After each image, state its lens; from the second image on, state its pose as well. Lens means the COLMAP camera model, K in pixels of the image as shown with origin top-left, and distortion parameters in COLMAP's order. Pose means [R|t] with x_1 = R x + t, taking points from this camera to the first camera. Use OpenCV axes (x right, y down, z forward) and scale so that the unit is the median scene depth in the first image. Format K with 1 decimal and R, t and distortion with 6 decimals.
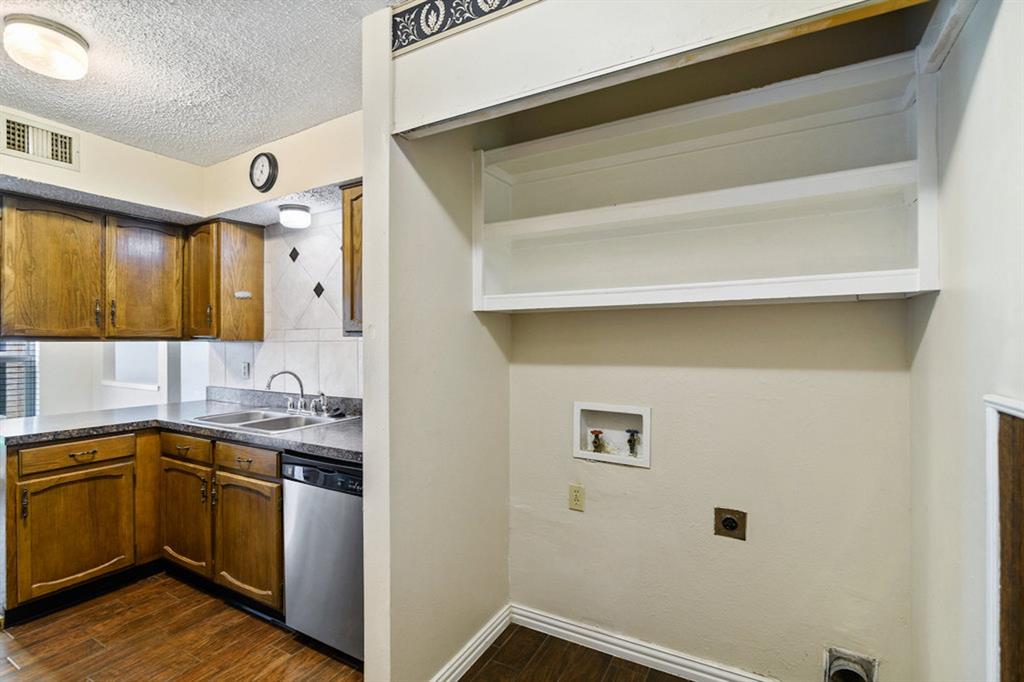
lens RADIAL K [[470.8, 0, 510.1], [0, 470.8, 339.6], [0, 0, 1]] dist [-0.004983, 0.001110]
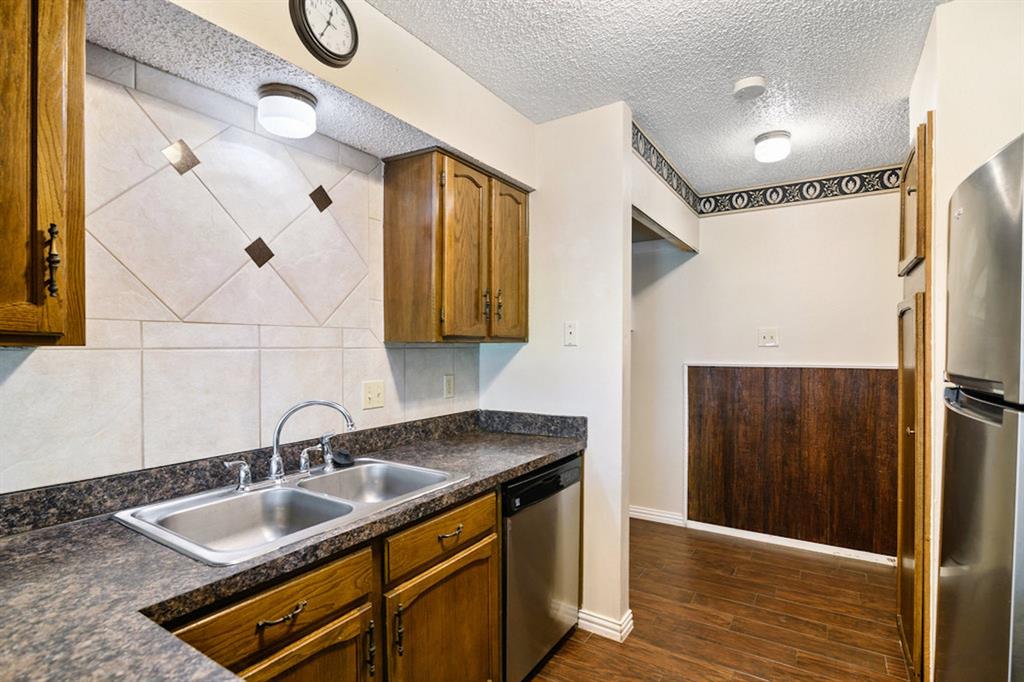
lens RADIAL K [[491.7, 0, 514.3], [0, 491.7, 351.9], [0, 0, 1]] dist [-0.011546, 0.001969]
pose [[0.059872, -0.005321, 0.998192, -1.025064], [0.000480, 0.999986, 0.005301, 0.005623], [-0.998206, 0.000161, 0.059873, 0.730818]]
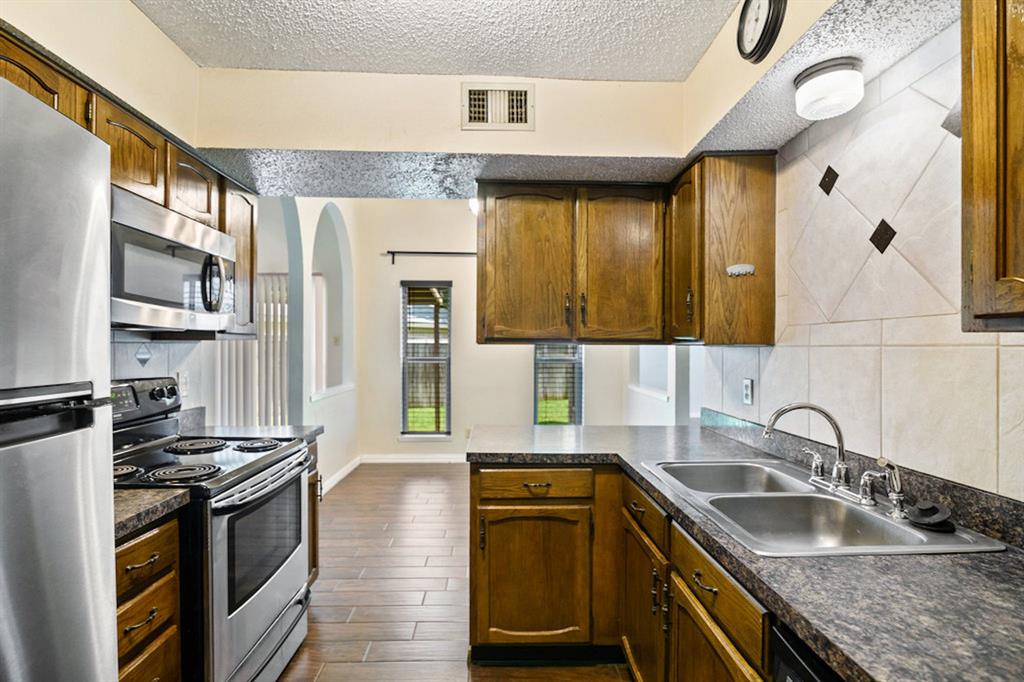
lens RADIAL K [[491.7, 0, 508.1], [0, 491.7, 348.9], [0, 0, 1]] dist [-0.011546, 0.001969]
pose [[0.510092, 0.010785, -0.860052, -0.190884], [-0.002100, 0.999934, 0.011293, 0.002099], [0.860117, -0.003954, 0.510081, 0.463506]]
